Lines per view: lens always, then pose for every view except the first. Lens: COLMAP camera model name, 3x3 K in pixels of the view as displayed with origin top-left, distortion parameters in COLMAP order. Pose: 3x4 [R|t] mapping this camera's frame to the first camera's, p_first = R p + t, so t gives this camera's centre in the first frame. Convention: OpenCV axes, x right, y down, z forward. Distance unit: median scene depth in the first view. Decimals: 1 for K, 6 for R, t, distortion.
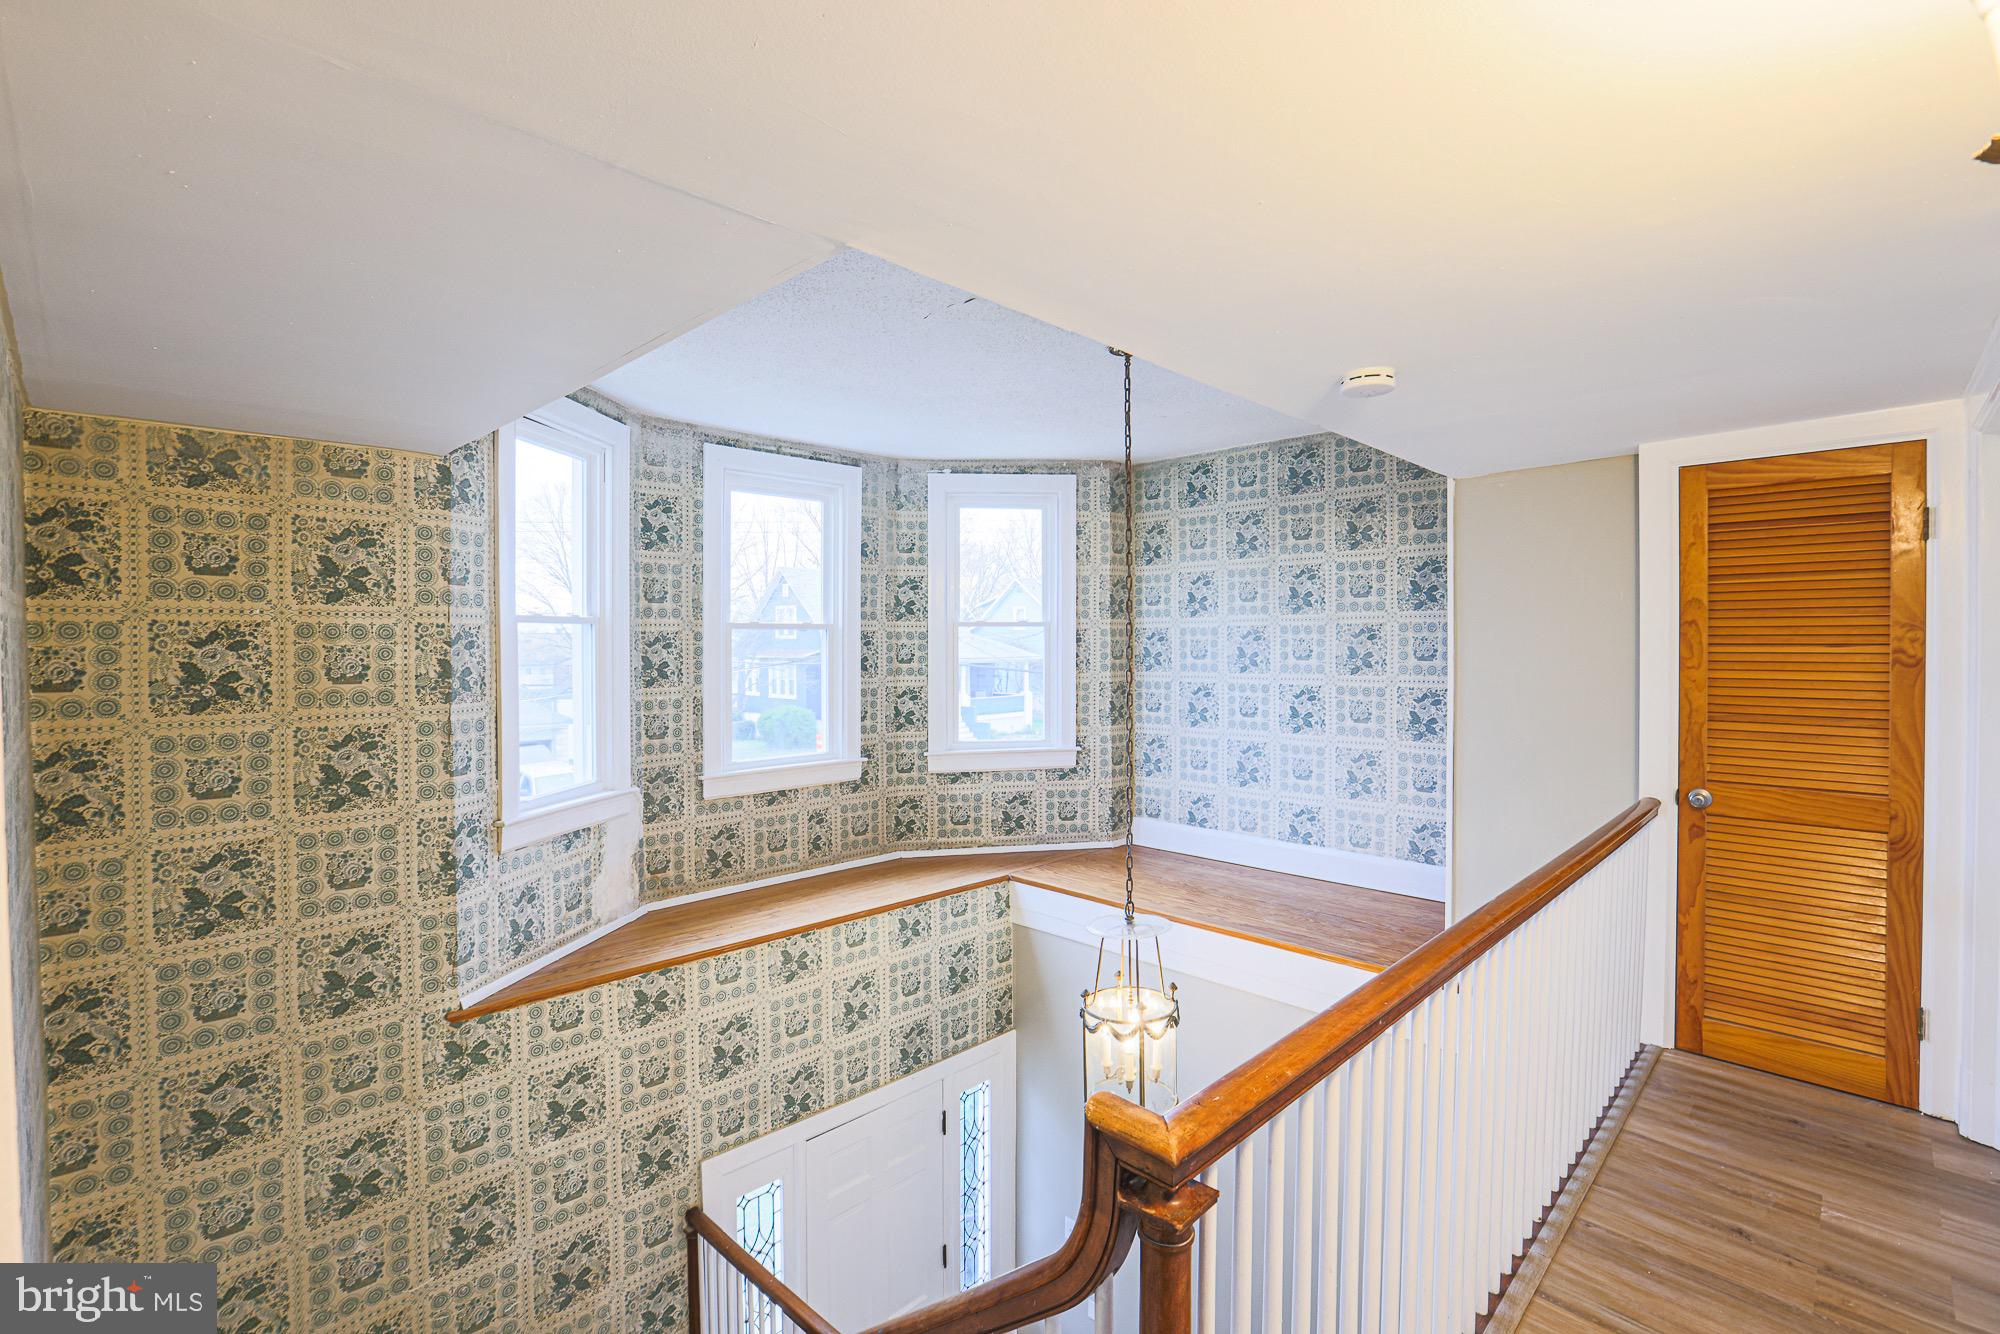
lens RADIAL K [[916.3, 0, 1015.0], [0, 916.3, 640.2], [0, 0, 1]] dist [-0.066805, 0.028510]
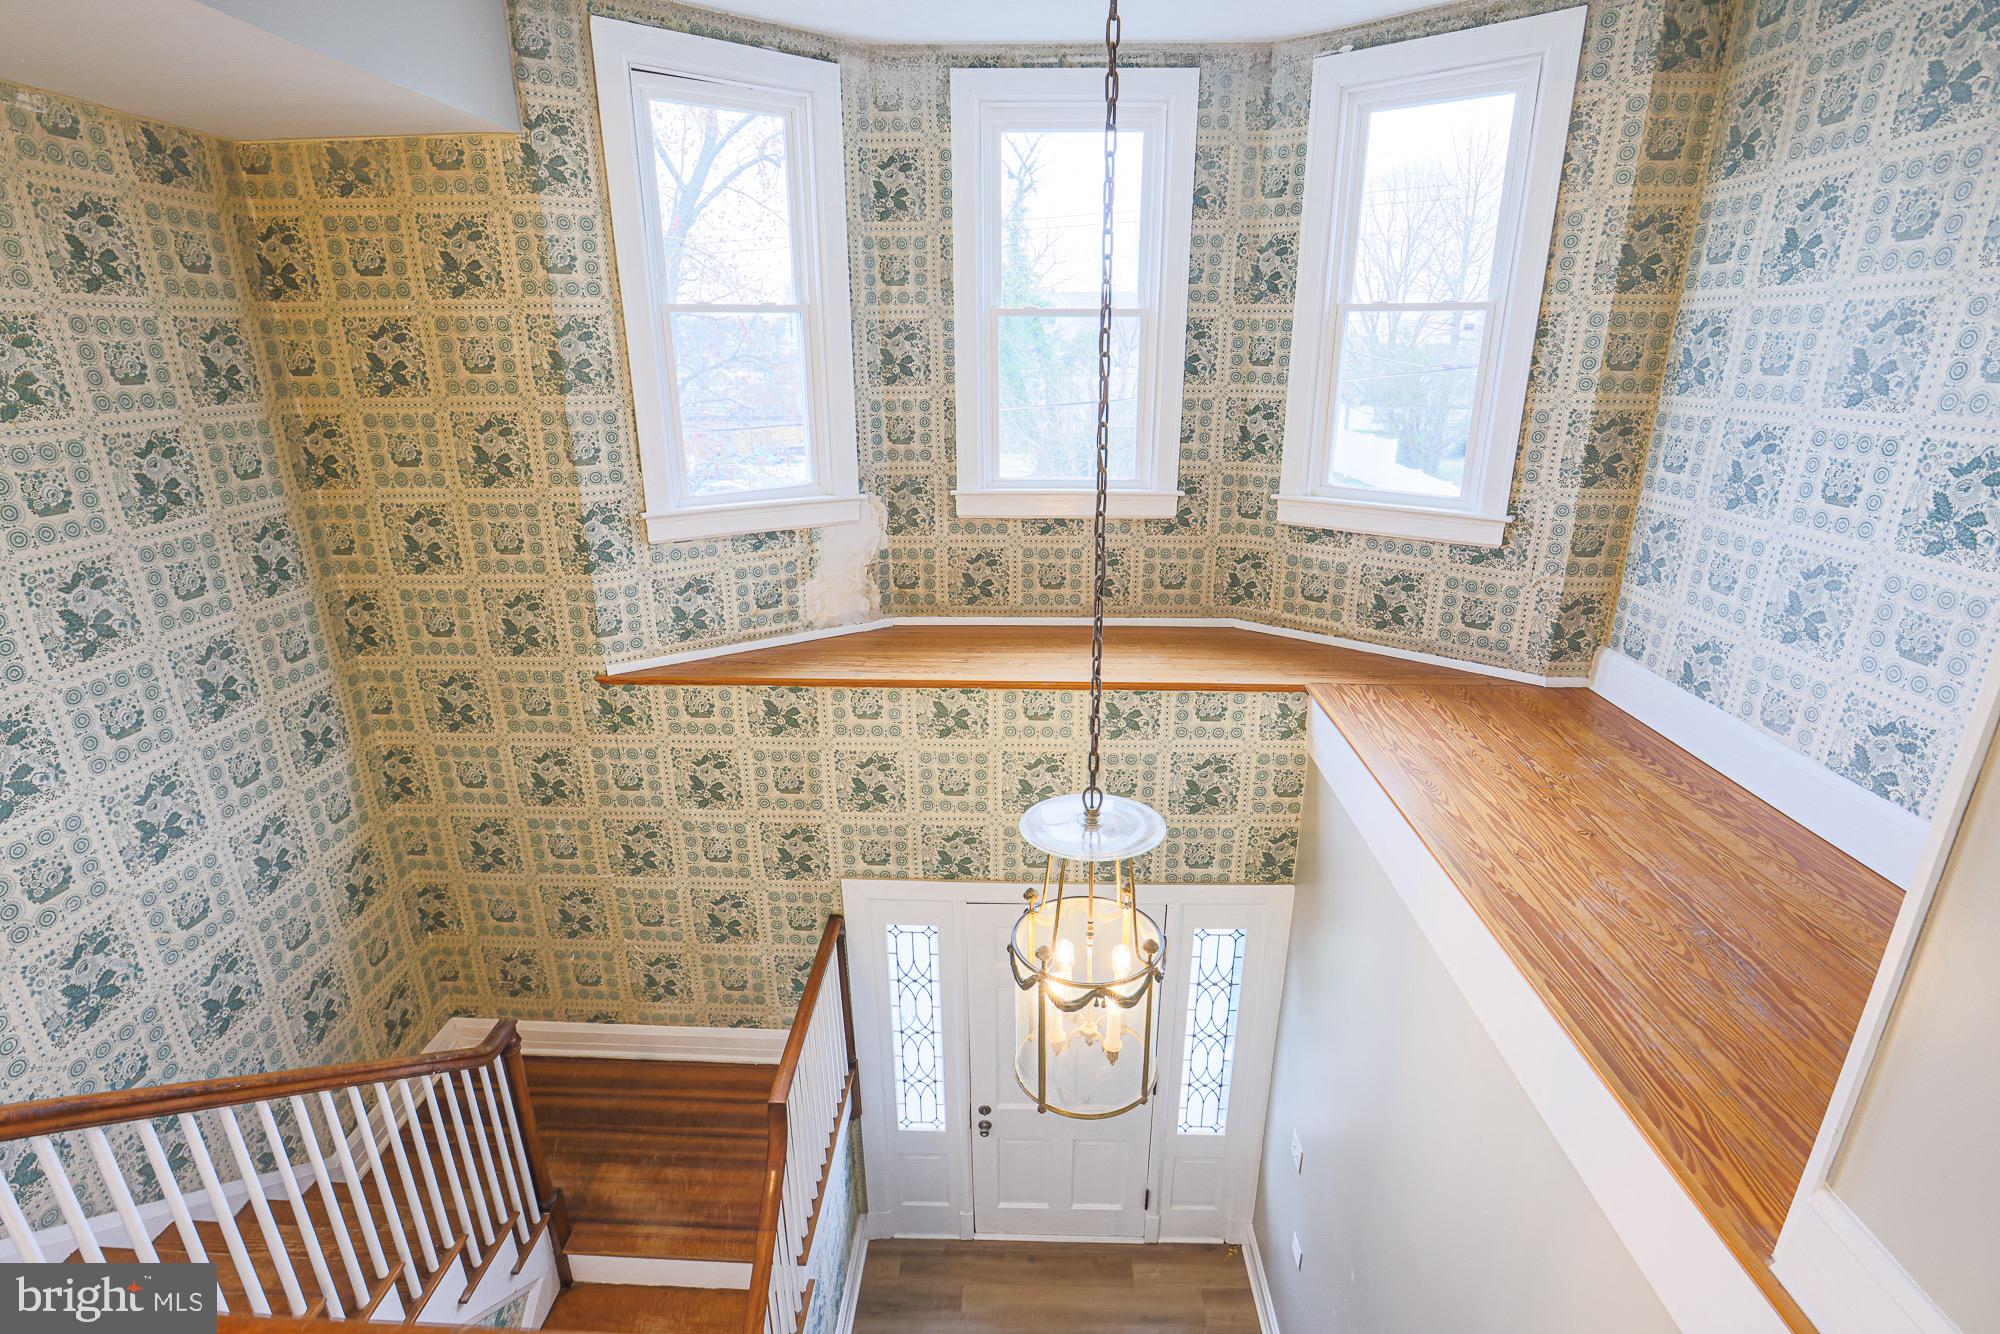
lens RADIAL K [[916.3, 0, 1015.0], [0, 916.3, 640.2], [0, 0, 1]] dist [-0.066805, 0.028510]
pose [[0.678917, 0.229290, -0.697494, 0.336206], [-0.000890, 0.950242, 0.311511, 0.010267], [0.734215, -0.210869, 0.645340, 0.422366]]
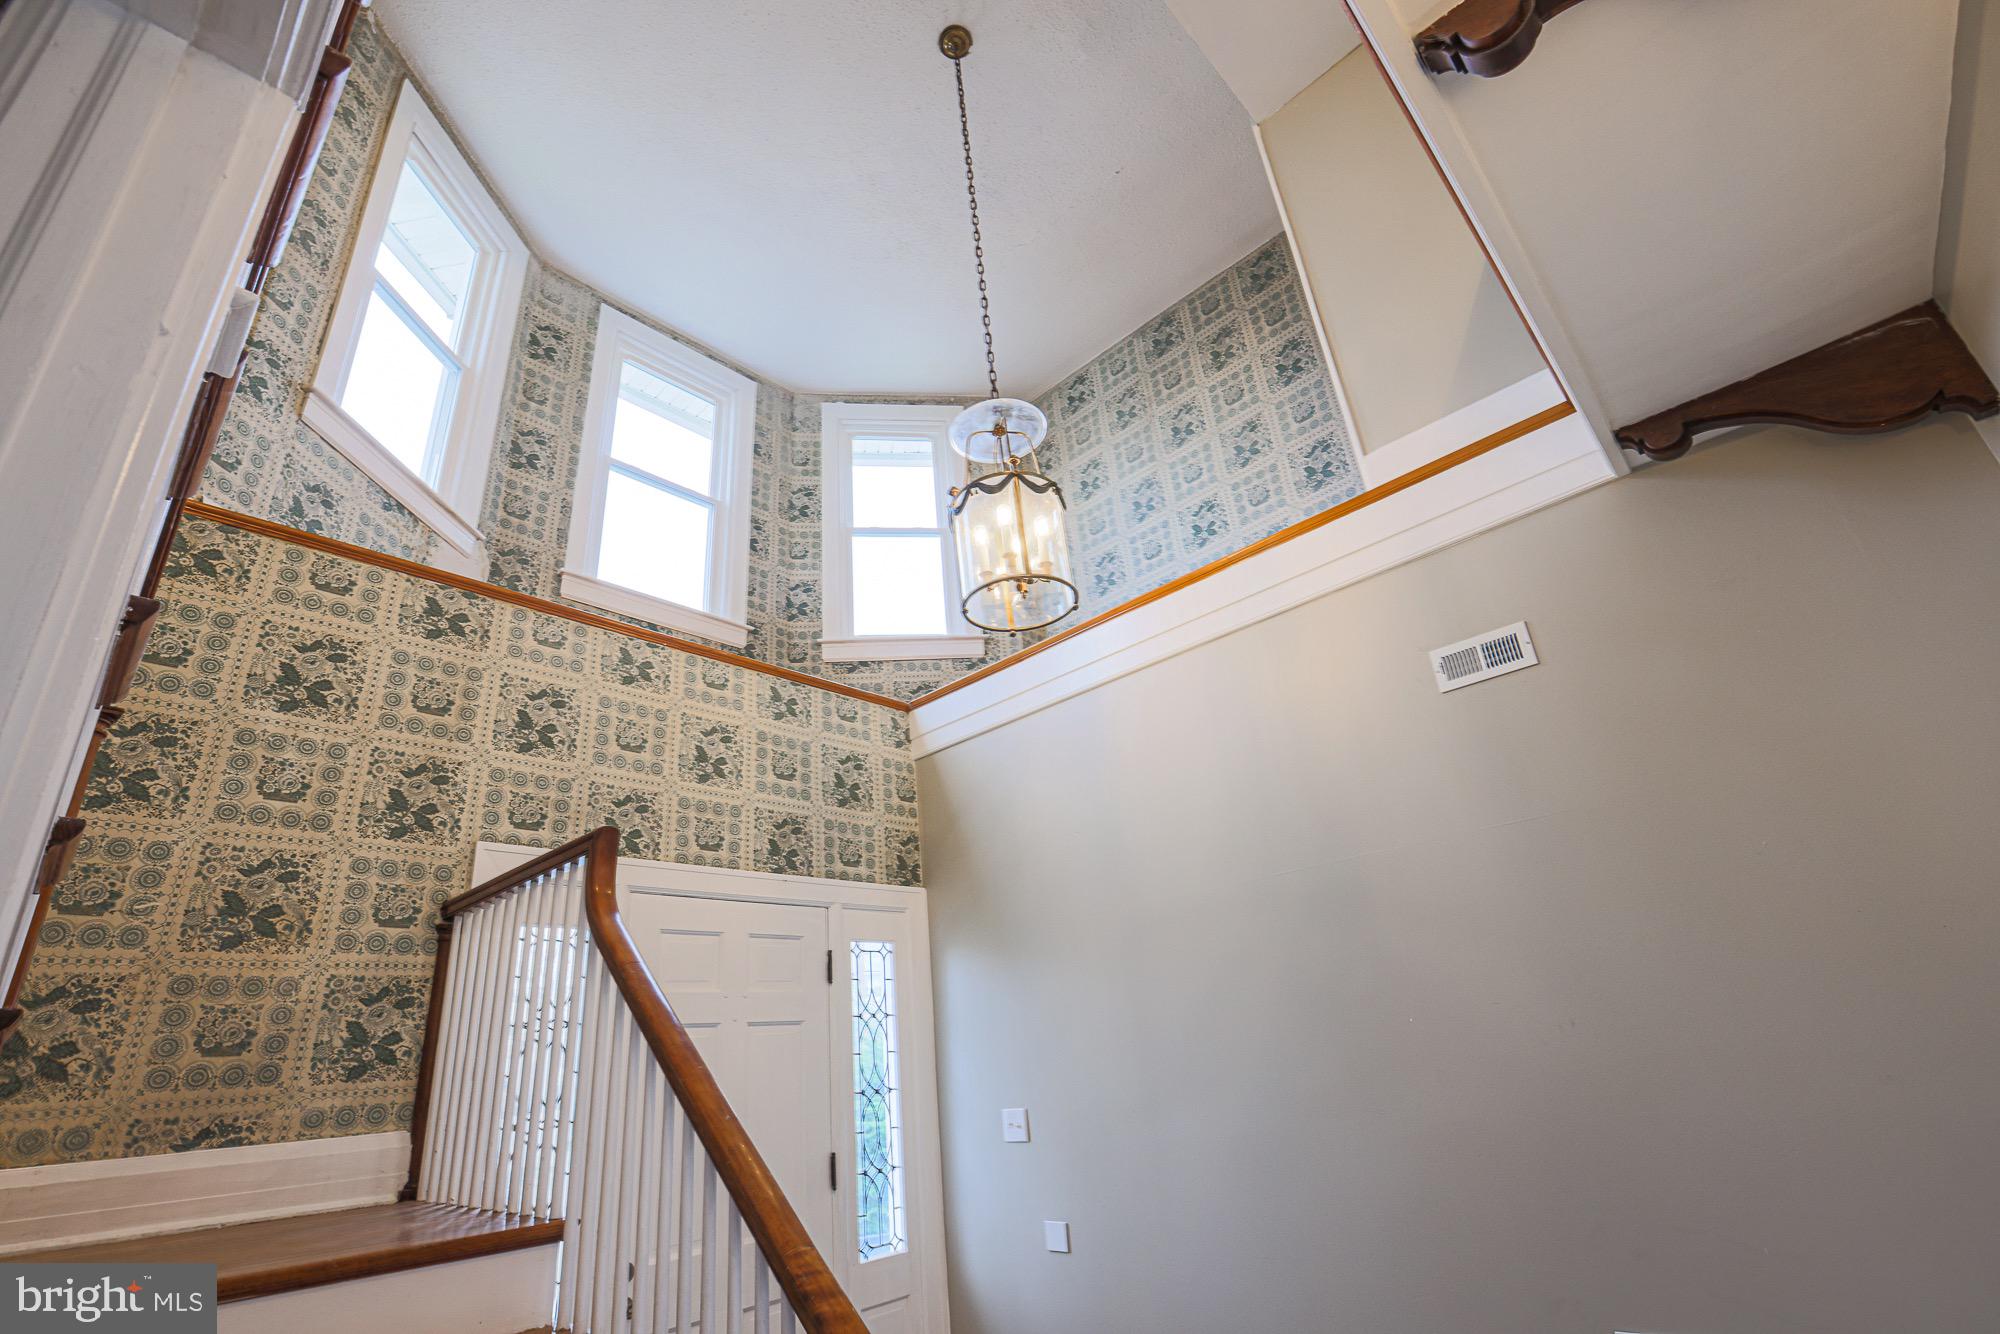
lens RADIAL K [[904.5, 0, 1001.3], [0, 904.5, 654.3], [0, 0, 1]] dist [-0.062441, 0.026213]
pose [[0.996226, -0.074107, 0.045192, 0.050418], [0.086146, 0.907900, -0.410240, 0.612450], [-0.010628, 0.412585, 0.910857, 0.198853]]
